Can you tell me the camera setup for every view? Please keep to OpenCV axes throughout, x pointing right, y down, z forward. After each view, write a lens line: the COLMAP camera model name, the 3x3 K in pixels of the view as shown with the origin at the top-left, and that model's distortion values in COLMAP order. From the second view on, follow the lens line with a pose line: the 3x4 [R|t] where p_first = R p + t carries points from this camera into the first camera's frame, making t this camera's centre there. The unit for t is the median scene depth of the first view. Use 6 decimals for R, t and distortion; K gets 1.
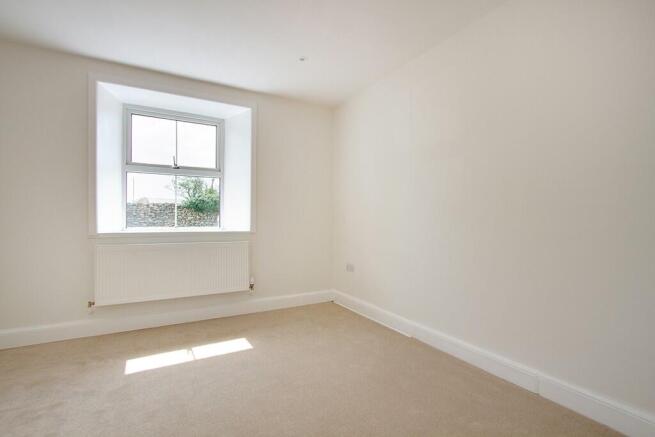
lens RADIAL K [[302.1, 0, 327.3], [0, 302.1, 215.2], [0, 0, 1]] dist [-0.010846, -0.000201]
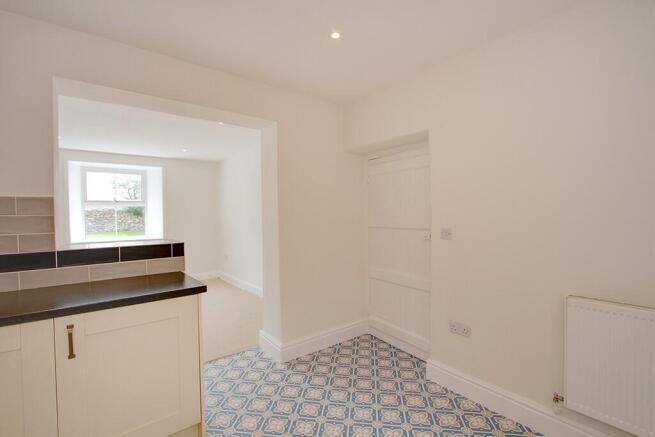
lens RADIAL K [[302.1, 0, 329.6], [0, 302.1, 221.3], [0, 0, 1]] dist [-0.010846, -0.000201]
pose [[0.988171, -0.009700, 0.153051, 0.423241], [0.004715, 0.999448, 0.032898, -0.095933], [-0.153285, -0.031788, 0.987671, -0.845516]]
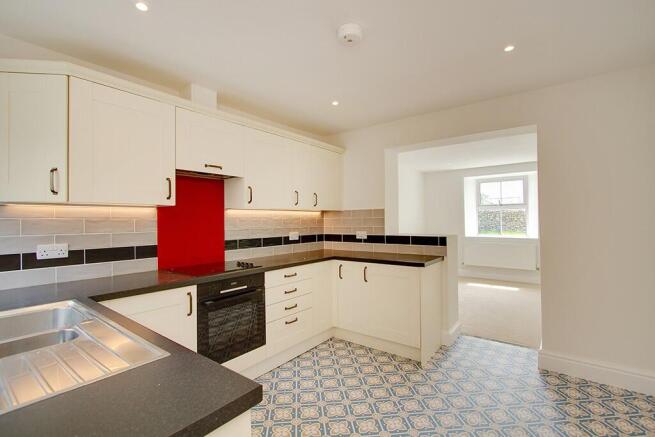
lens RADIAL K [[302.1, 0, 327.7], [0, 302.1, 218.4], [0, 0, 1]] dist [-0.010846, -0.000201]
pose [[0.391965, -0.005491, -0.919964, 0.890738], [0.017964, 0.999837, 0.001686, -0.094012], [0.919805, -0.017187, 0.392000, -0.850394]]
